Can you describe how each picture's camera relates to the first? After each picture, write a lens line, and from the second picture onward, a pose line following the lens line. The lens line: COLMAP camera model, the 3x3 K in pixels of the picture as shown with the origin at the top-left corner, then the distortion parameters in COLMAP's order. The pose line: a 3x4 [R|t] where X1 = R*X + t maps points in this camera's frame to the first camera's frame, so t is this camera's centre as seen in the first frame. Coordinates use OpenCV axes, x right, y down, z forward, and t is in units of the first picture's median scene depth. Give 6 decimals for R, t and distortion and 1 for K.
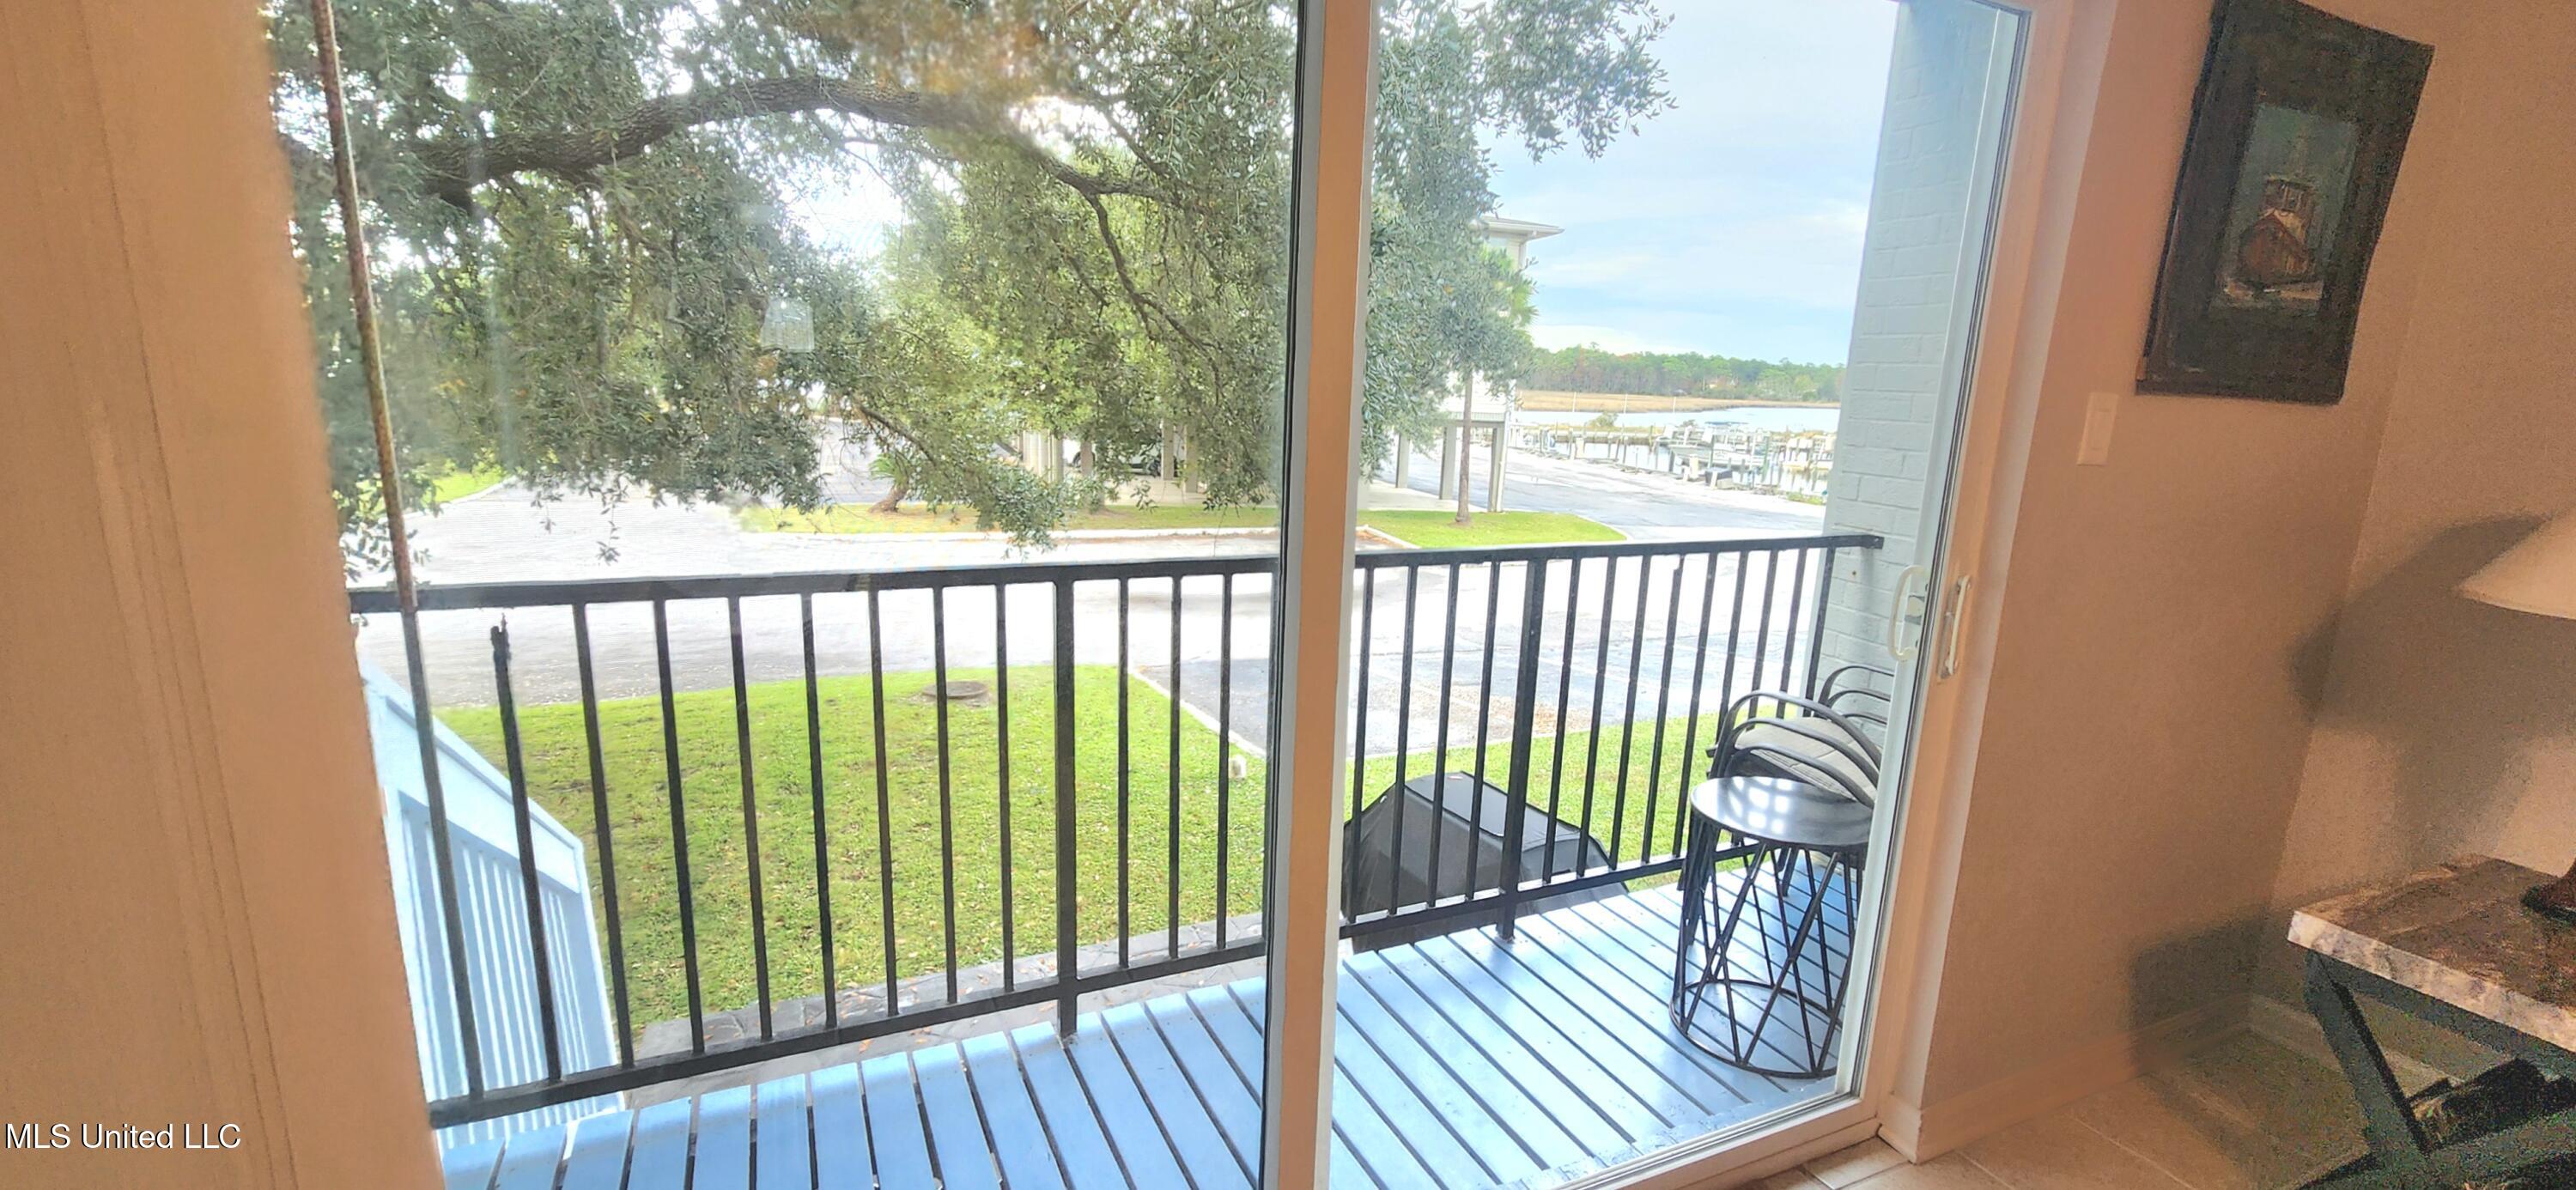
lens RADIAL K [[1065.1, 0, 1288.0], [0, 1065.1, 595.0], [0, 0, 1]] dist [-0.003294, -0.000080]
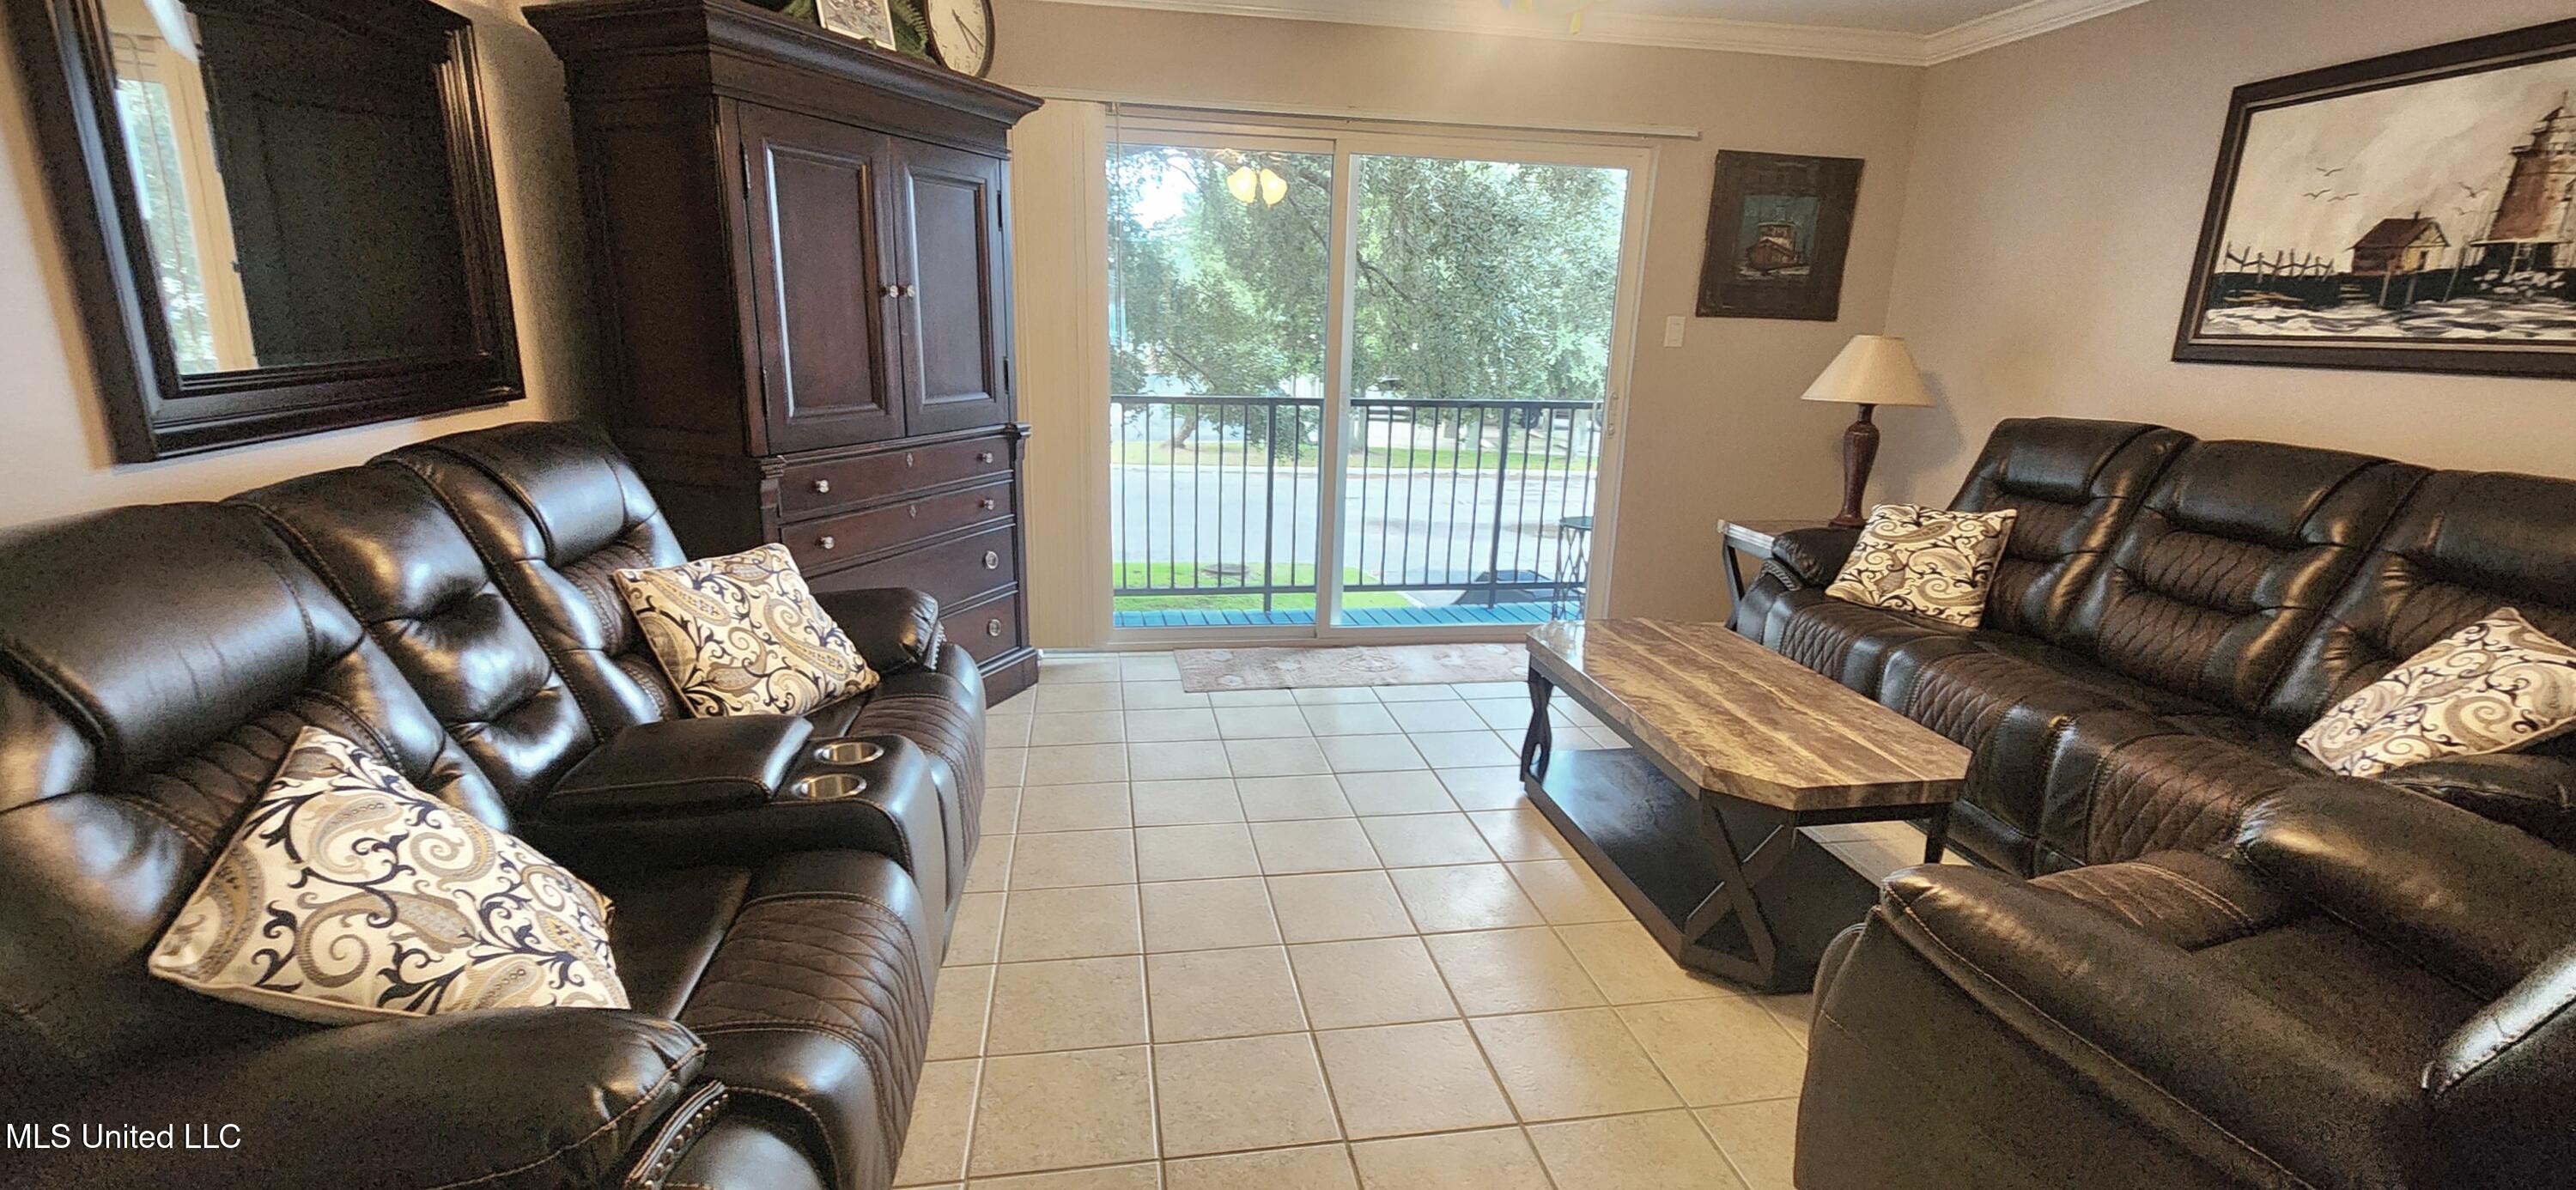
lens RADIAL K [[1119.8, 0, 1280.2], [0, 1119.8, 602.7], [0, 0, 1]] dist [-0.000854, -0.000189]
pose [[0.966115, 0.054875, -0.252210, 0.139925], [-0.046278, 0.998132, 0.039895, 0.101102], [0.253928, -0.026871, 0.966850, -0.431647]]
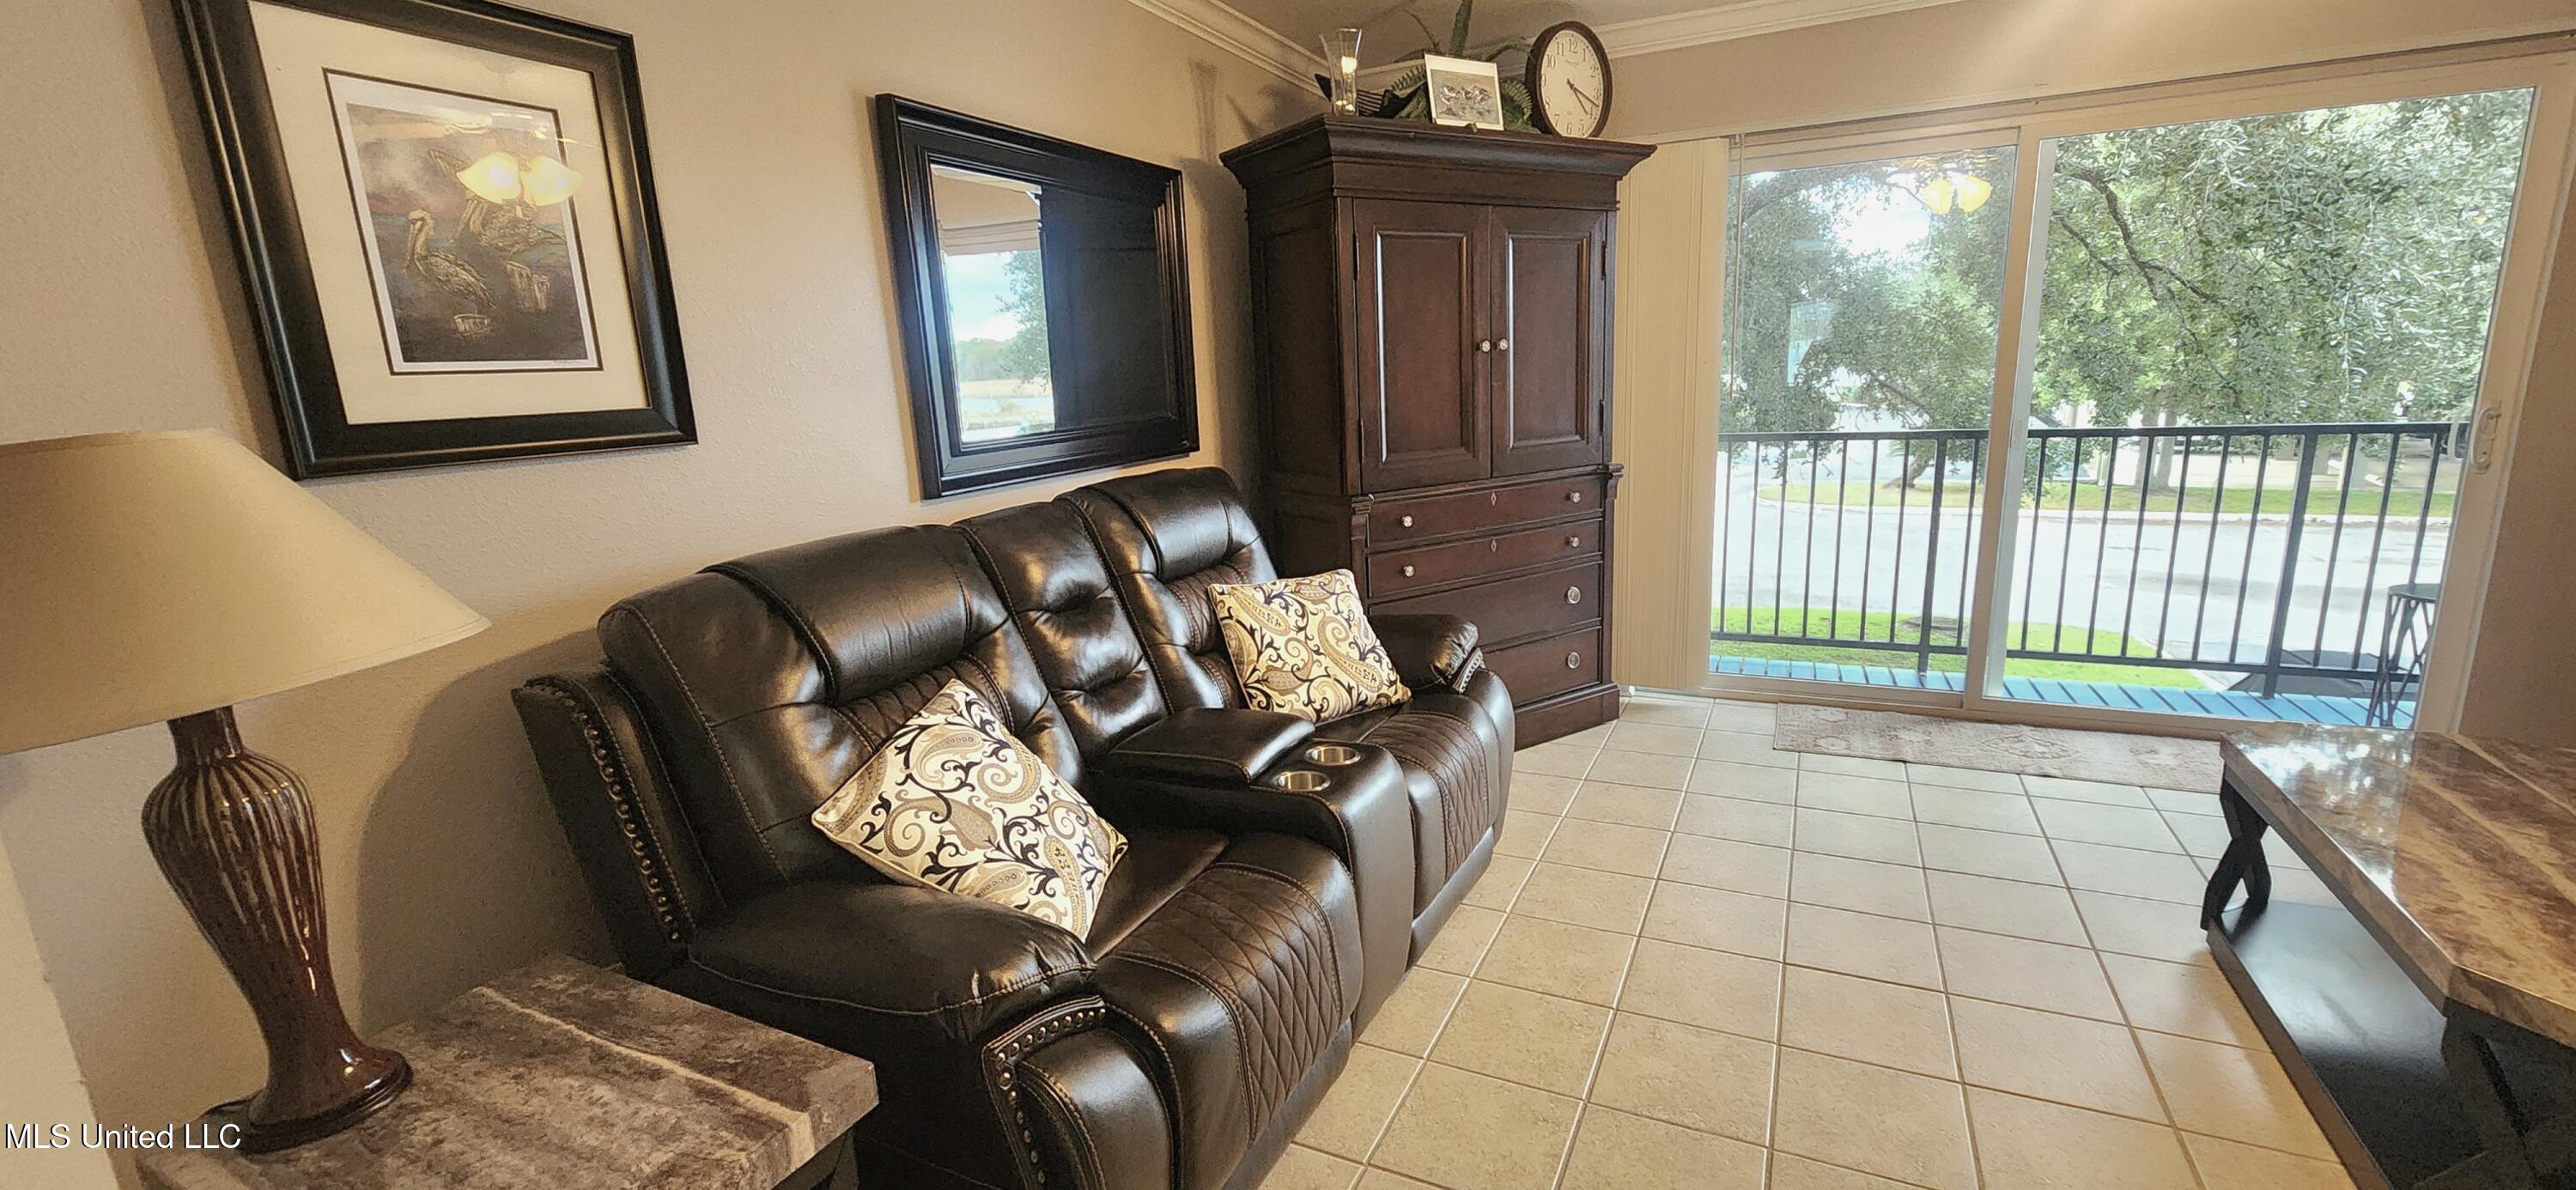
lens RADIAL K [[1065.1, 0, 1288.0], [0, 1065.1, 595.0], [0, 0, 1]] dist [-0.003294, -0.000080]
pose [[0.627463, 0.096829, -0.772603, 0.191246], [-0.093114, 0.994448, 0.049011, 0.095519], [0.773059, 0.041187, 0.632995, -0.391835]]
